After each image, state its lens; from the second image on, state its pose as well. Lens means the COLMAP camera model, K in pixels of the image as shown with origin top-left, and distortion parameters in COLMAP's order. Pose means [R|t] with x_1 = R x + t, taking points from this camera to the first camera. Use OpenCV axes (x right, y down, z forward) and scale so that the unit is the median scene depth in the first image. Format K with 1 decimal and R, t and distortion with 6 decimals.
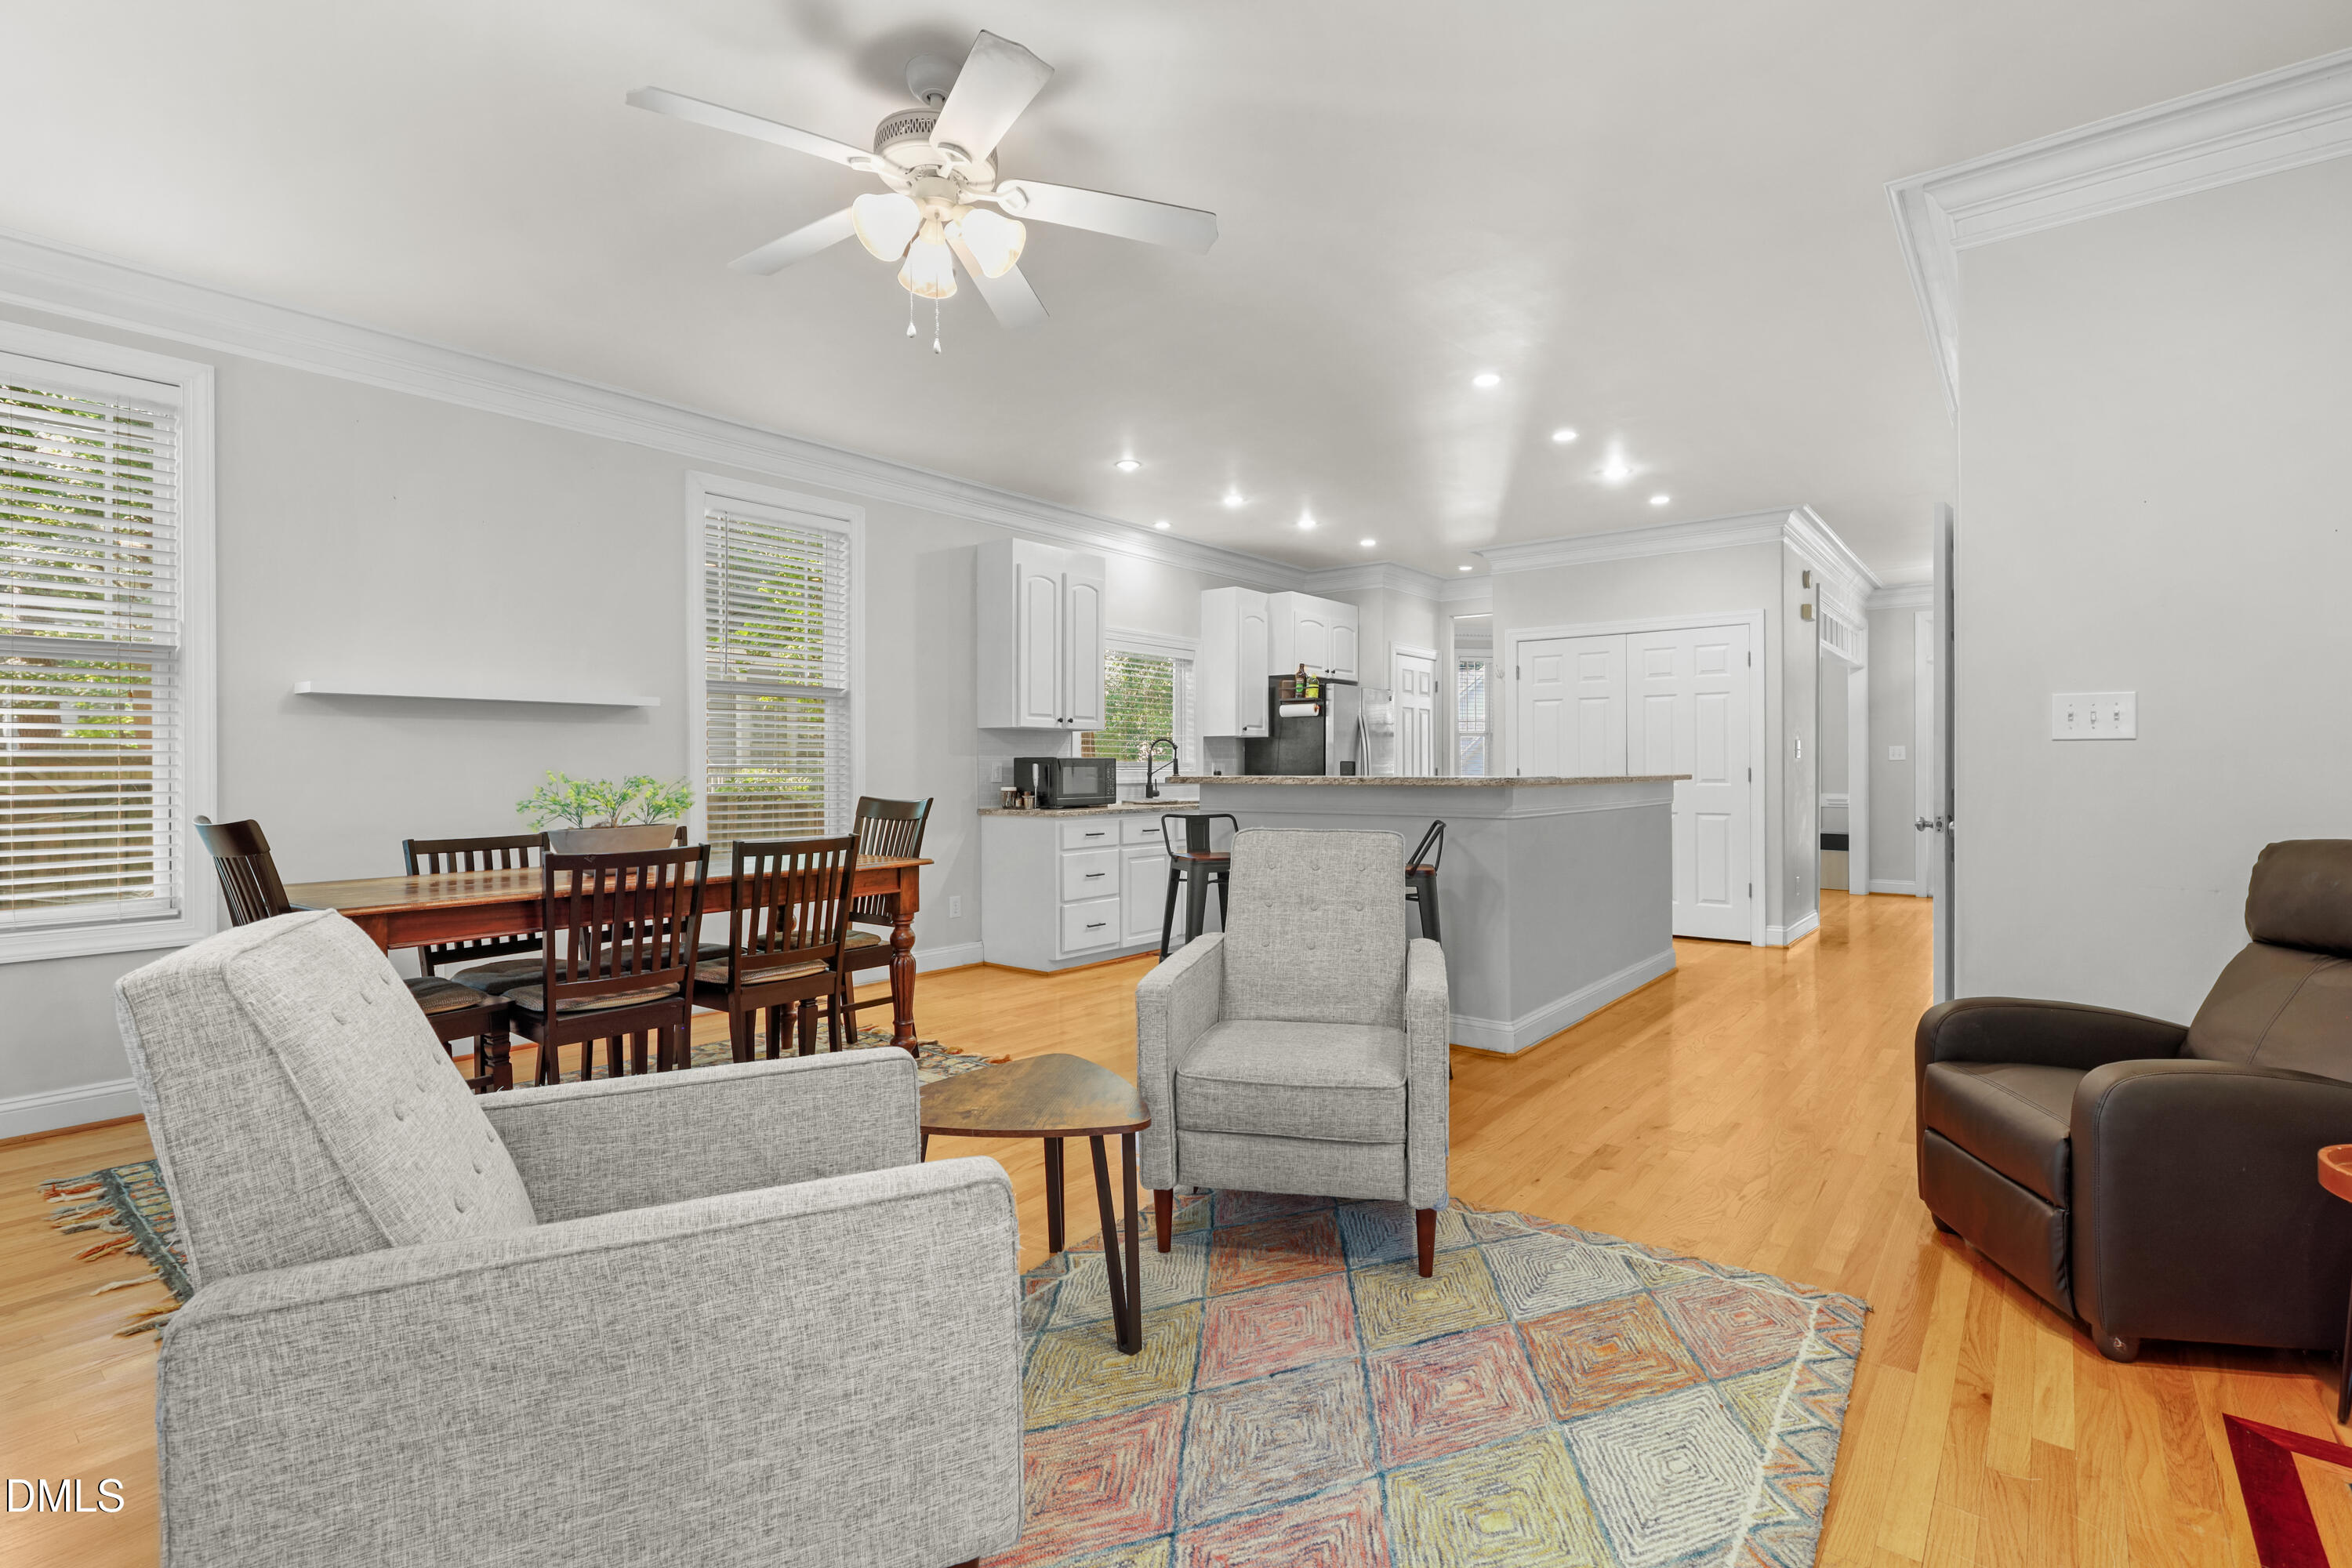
lens RADIAL K [[1103.8, 0, 1182.9], [0, 1103.8, 774.9], [0, 0, 1]] dist [0.000671, 0.000036]
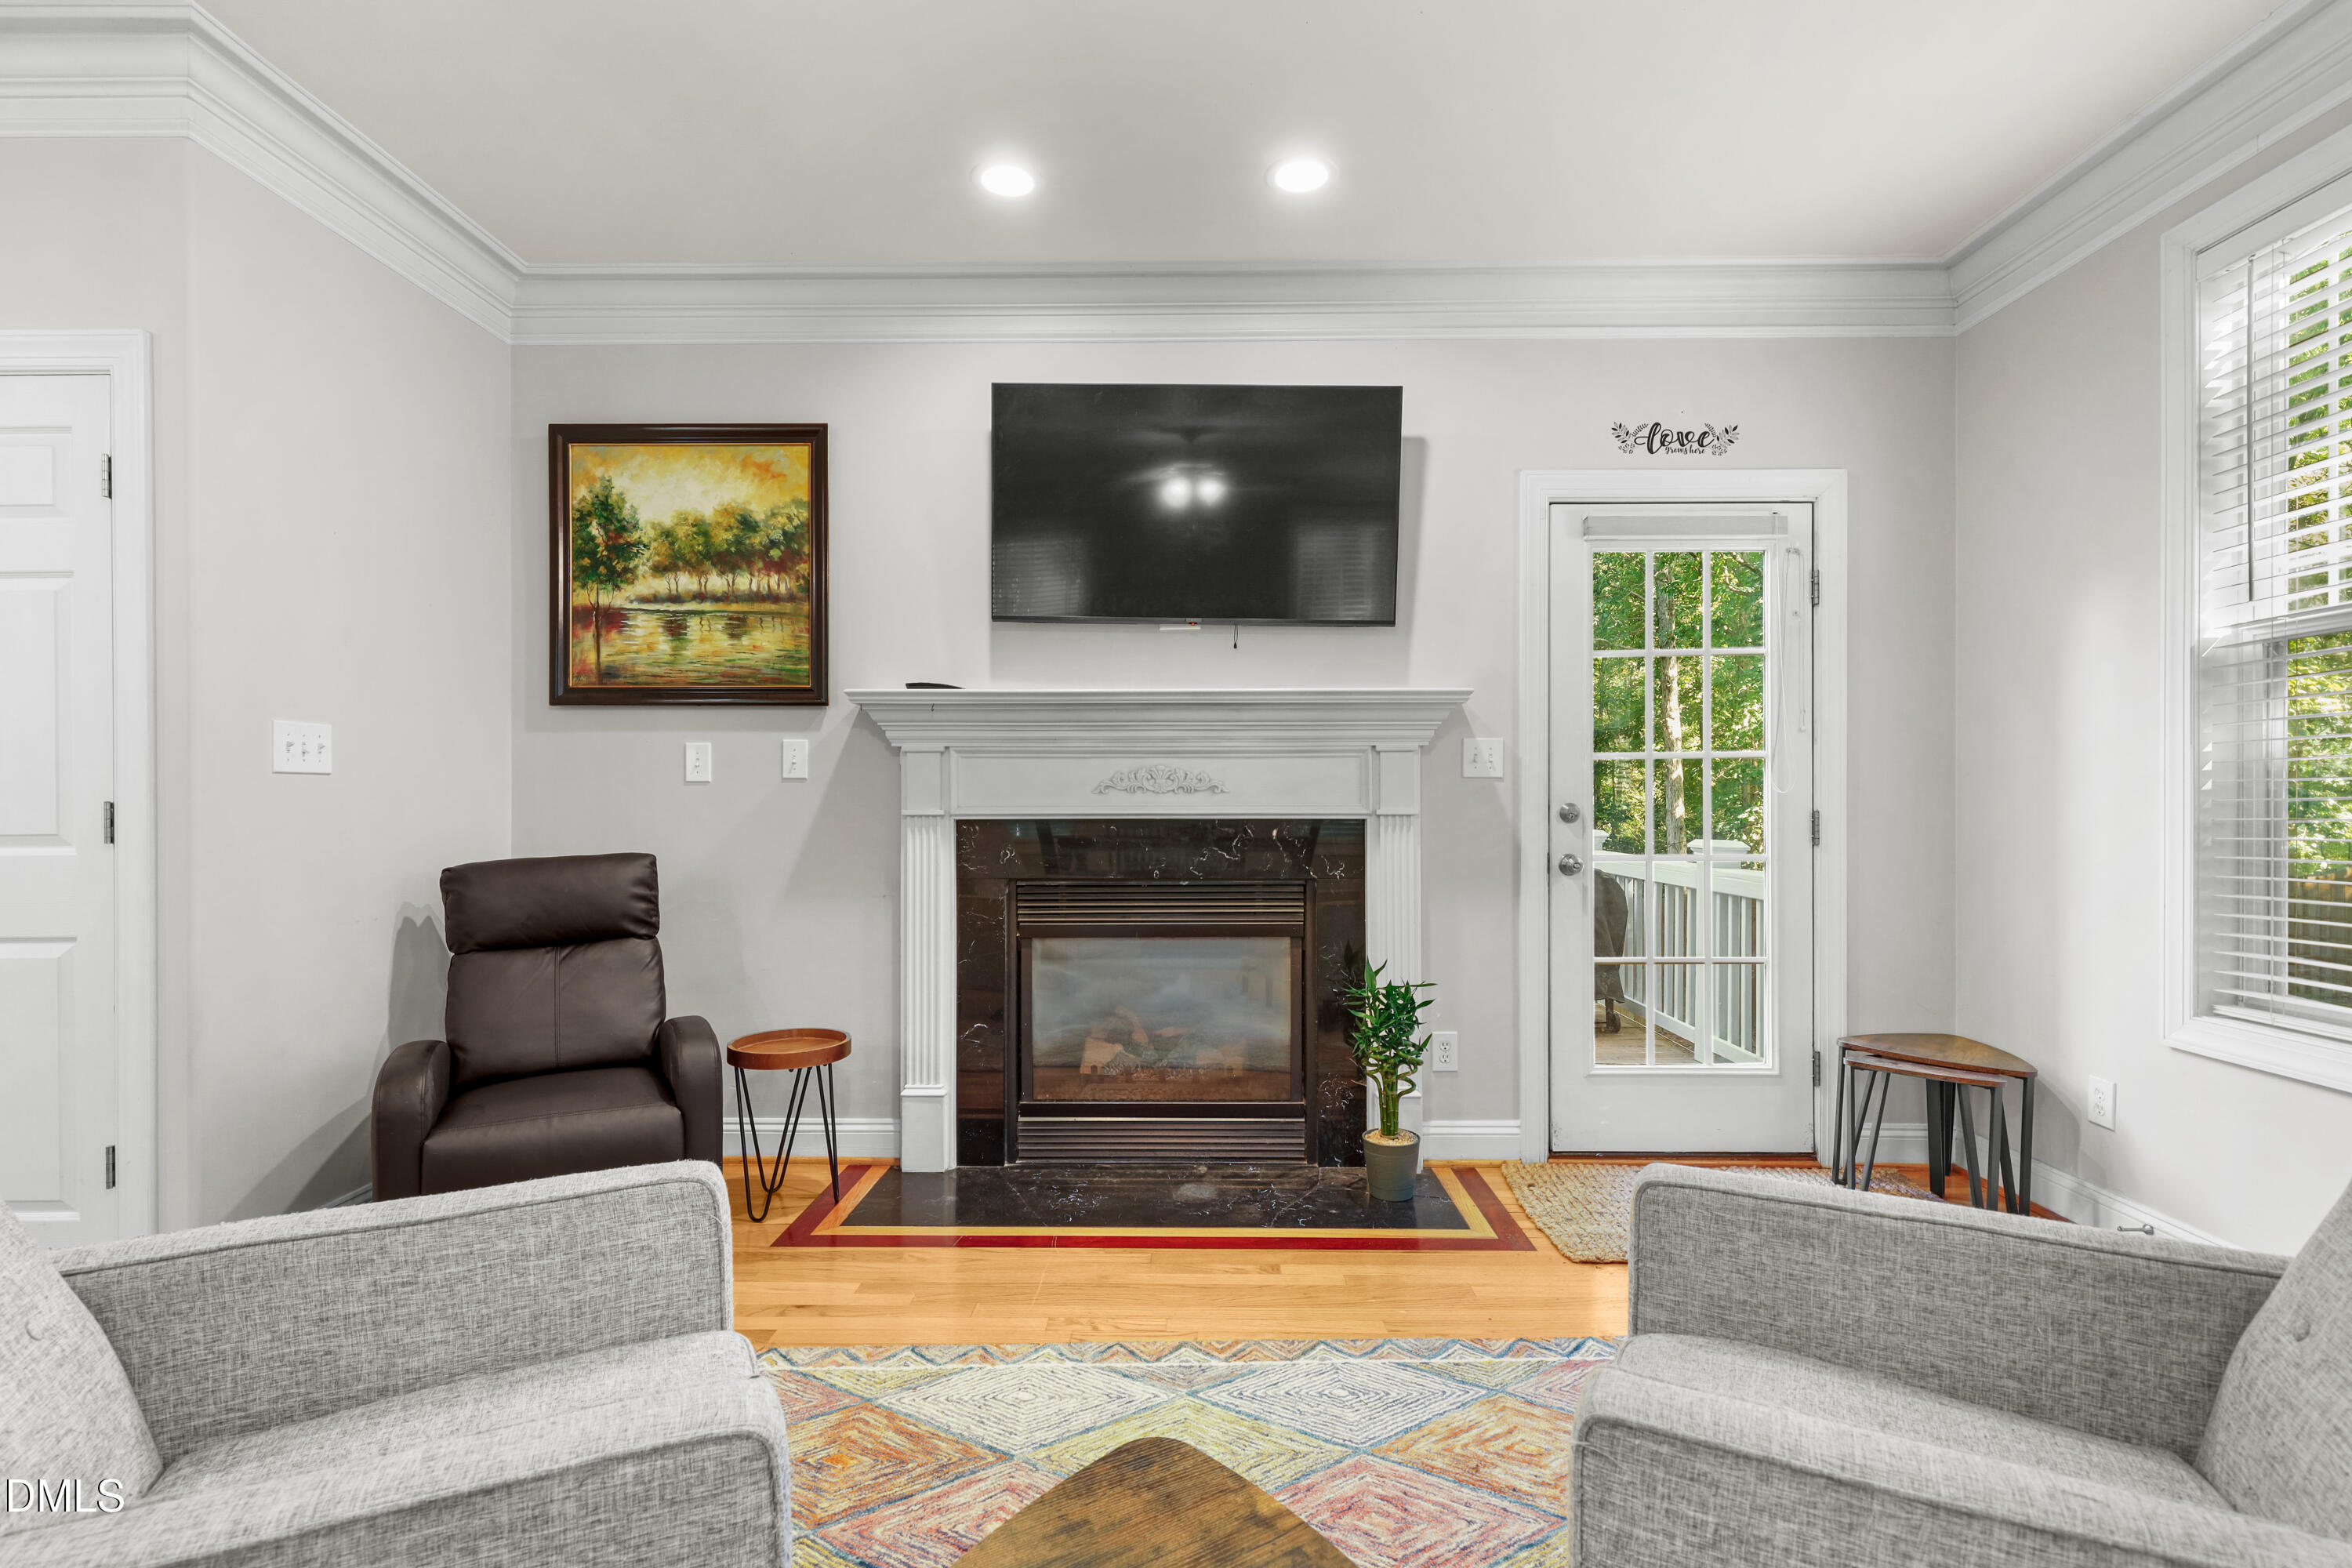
lens RADIAL K [[1103.8, 0, 1183.7], [0, 1103.8, 786.2], [0, 0, 1]] dist [0.000671, 0.000036]
pose [[-0.616623, -0.000898, 0.787258, -0.522568], [0.005958, 0.999965, 0.005808, -0.031463], [-0.787236, 0.008271, -0.616597, 1.411556]]
